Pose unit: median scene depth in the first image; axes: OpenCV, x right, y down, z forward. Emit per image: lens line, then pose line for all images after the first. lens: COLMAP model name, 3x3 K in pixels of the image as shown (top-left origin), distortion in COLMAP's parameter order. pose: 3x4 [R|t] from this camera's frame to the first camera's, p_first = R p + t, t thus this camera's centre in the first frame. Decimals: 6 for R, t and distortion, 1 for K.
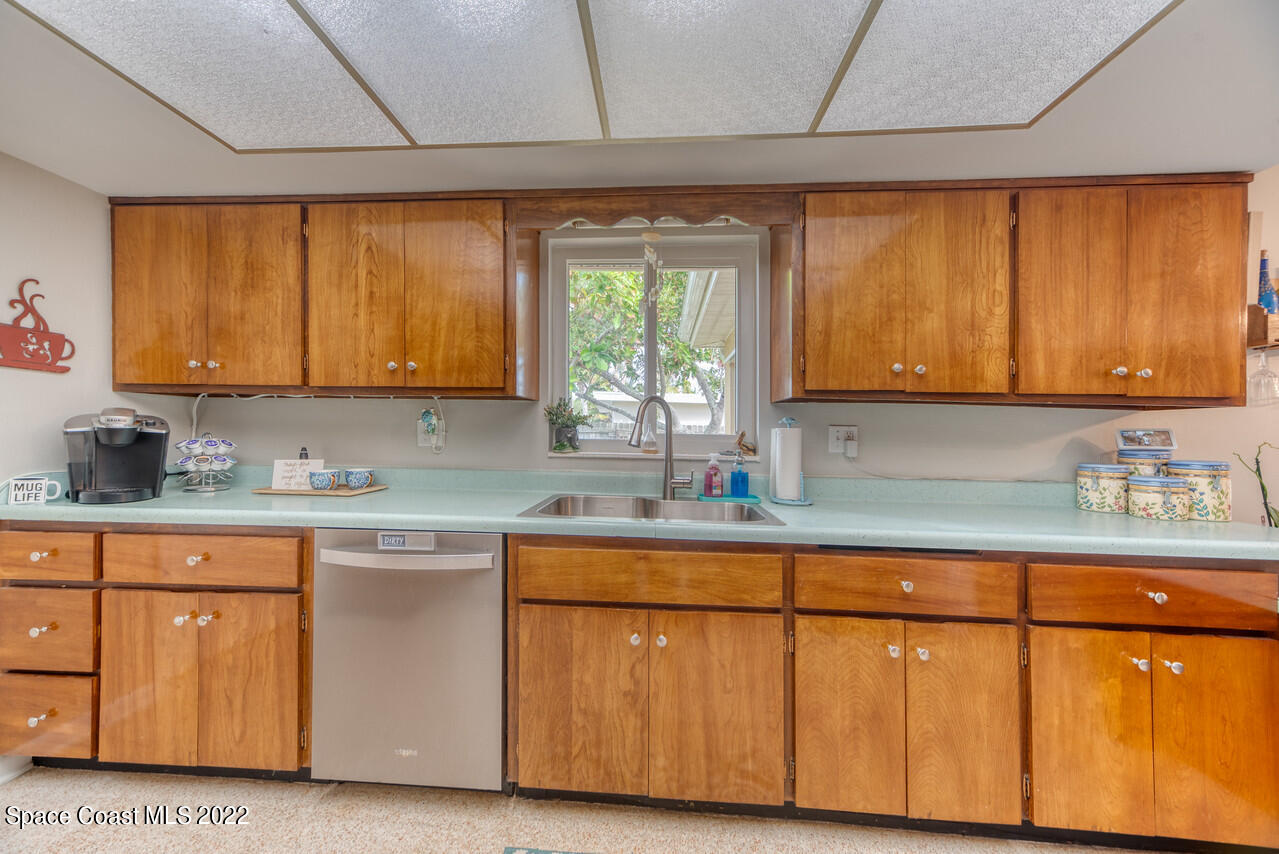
lens RADIAL K [[463.2, 0, 633.9], [0, 463.2, 430.2], [0, 0, 1]] dist [0.006882, 0.001111]
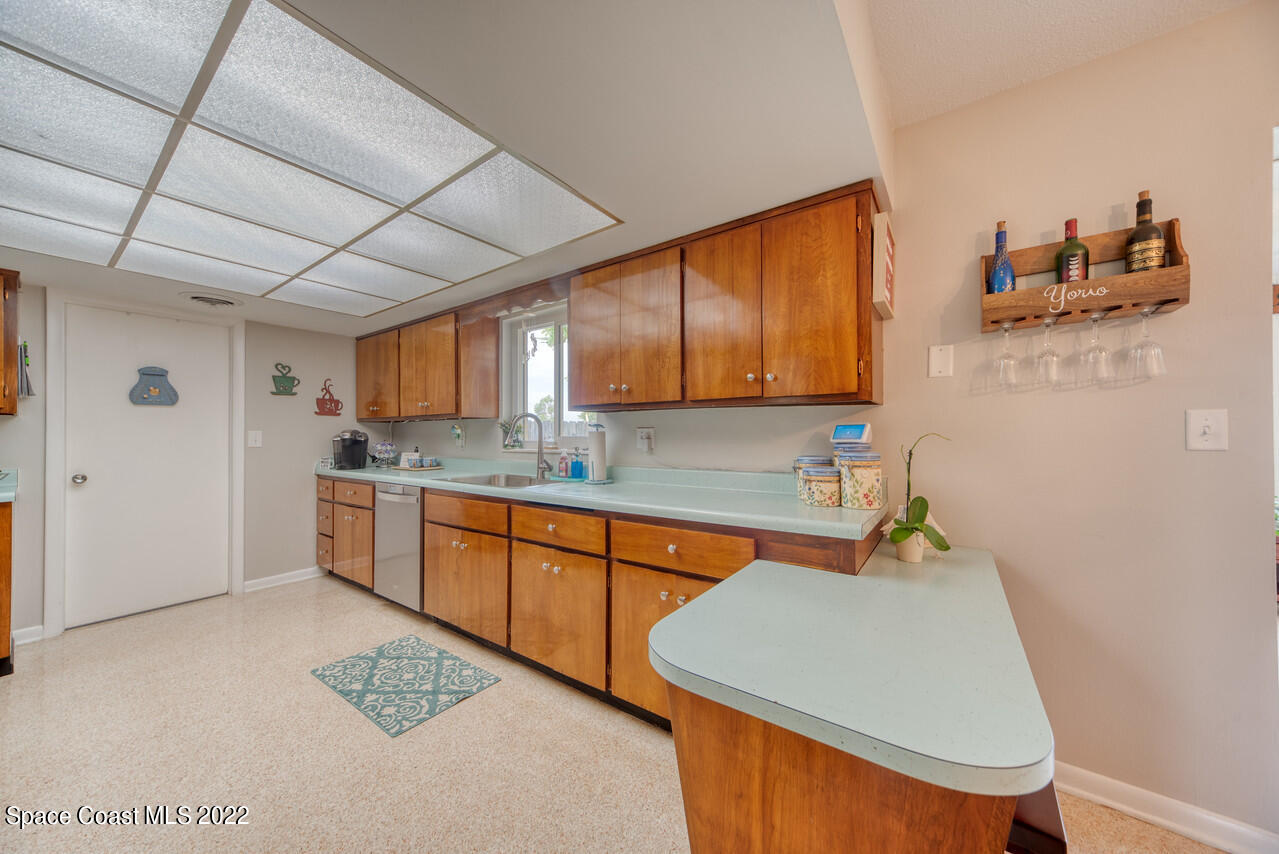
lens RADIAL K [[439.2, 0, 651.1], [0, 439.2, 433.5], [0, 0, 1]] dist [0.008005, 0.000781]
pose [[0.854123, -0.022623, -0.519579, 1.376382], [0.022194, 0.999729, -0.007045, 0.020493], [0.519597, -0.005514, 0.854393, -0.105045]]
